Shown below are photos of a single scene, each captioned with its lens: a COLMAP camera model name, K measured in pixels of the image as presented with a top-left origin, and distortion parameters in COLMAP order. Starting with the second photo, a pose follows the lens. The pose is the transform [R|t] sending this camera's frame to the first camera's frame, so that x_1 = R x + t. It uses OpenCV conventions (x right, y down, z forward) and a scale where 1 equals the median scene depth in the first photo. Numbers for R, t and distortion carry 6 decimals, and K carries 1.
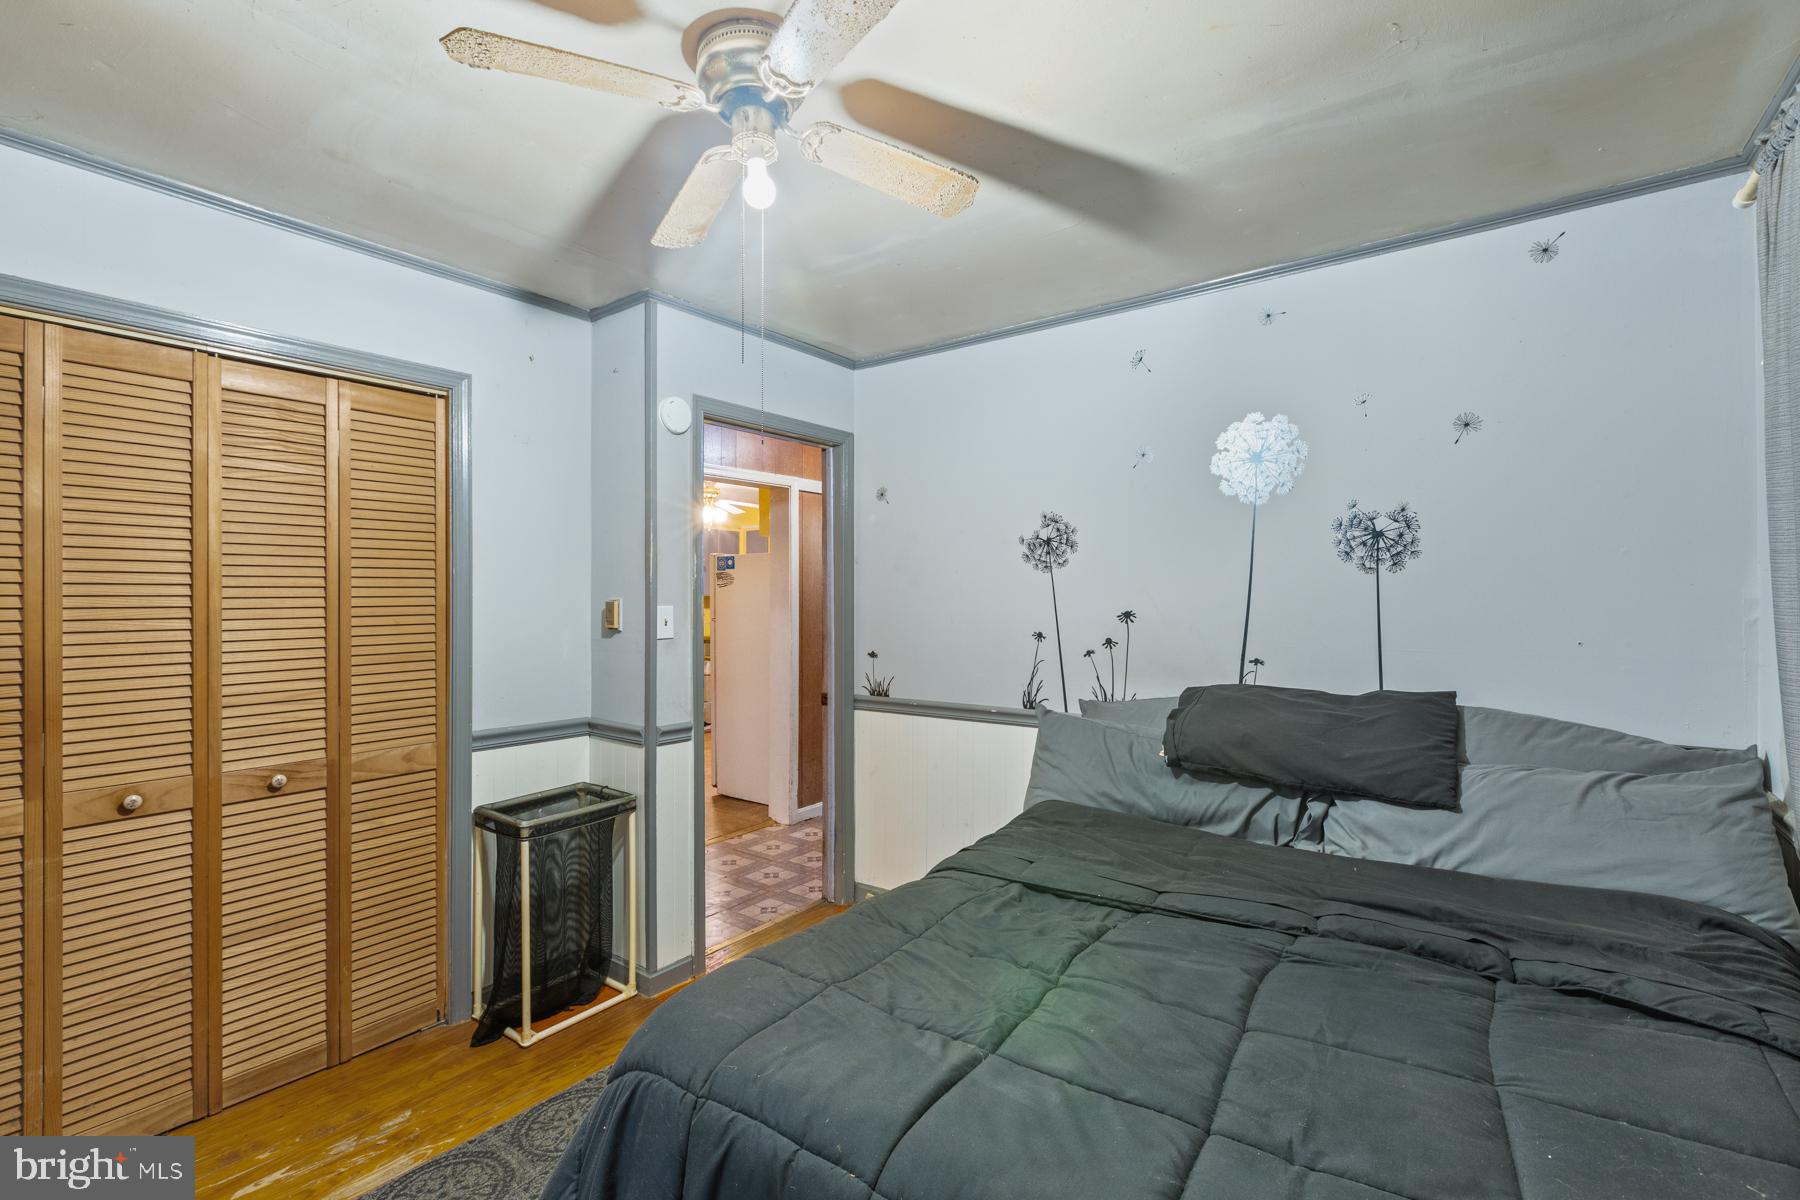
lens RADIAL K [[819.5, 0, 907.6], [0, 819.5, 594.4], [0, 0, 1]] dist [0.005859, 0.000077]
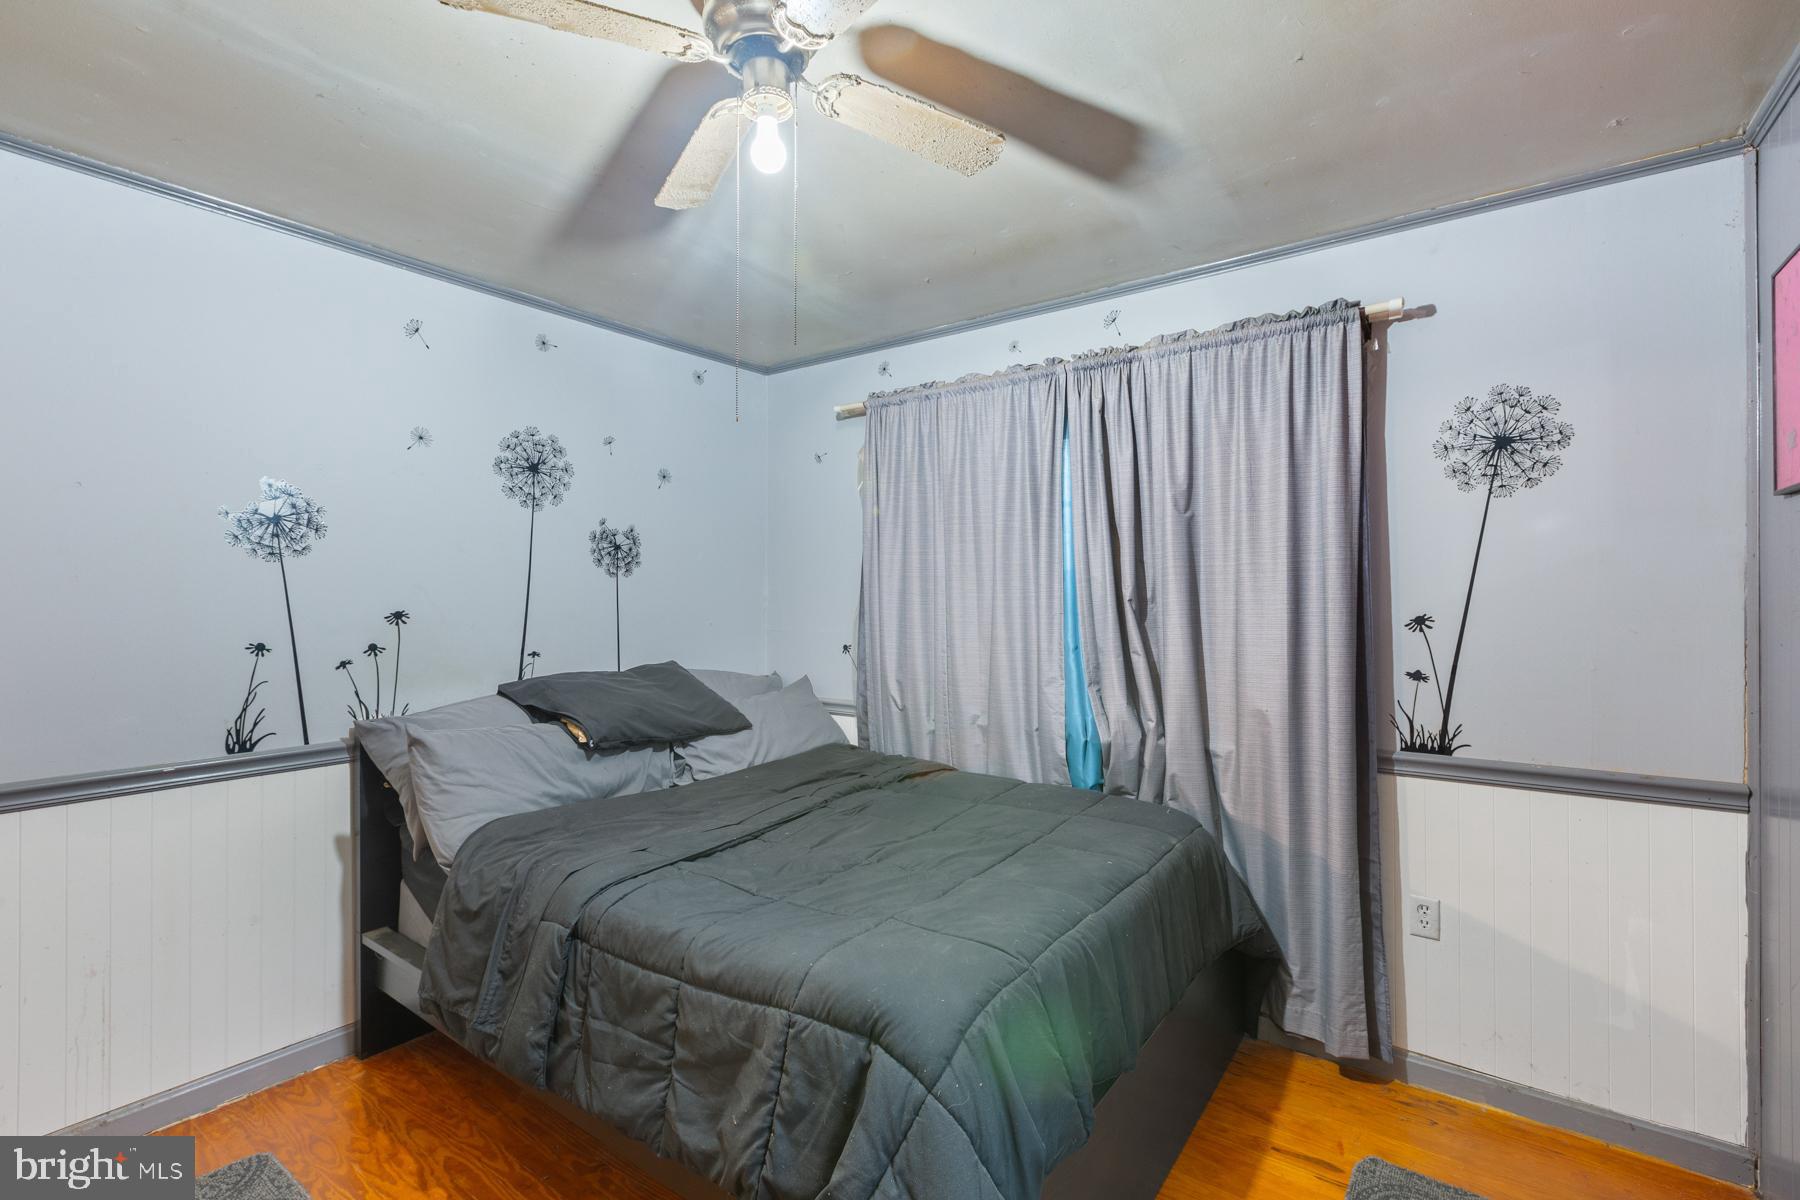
lens RADIAL K [[819.5, 0, 907.3], [0, 819.5, 597.5], [0, 0, 1]] dist [0.005859, 0.000077]
pose [[-0.013701, -0.001190, 0.999905, -0.724630], [-0.004623, 0.999989, 0.001127, 0.002696], [-0.999895, -0.004607, -0.013706, 0.552932]]
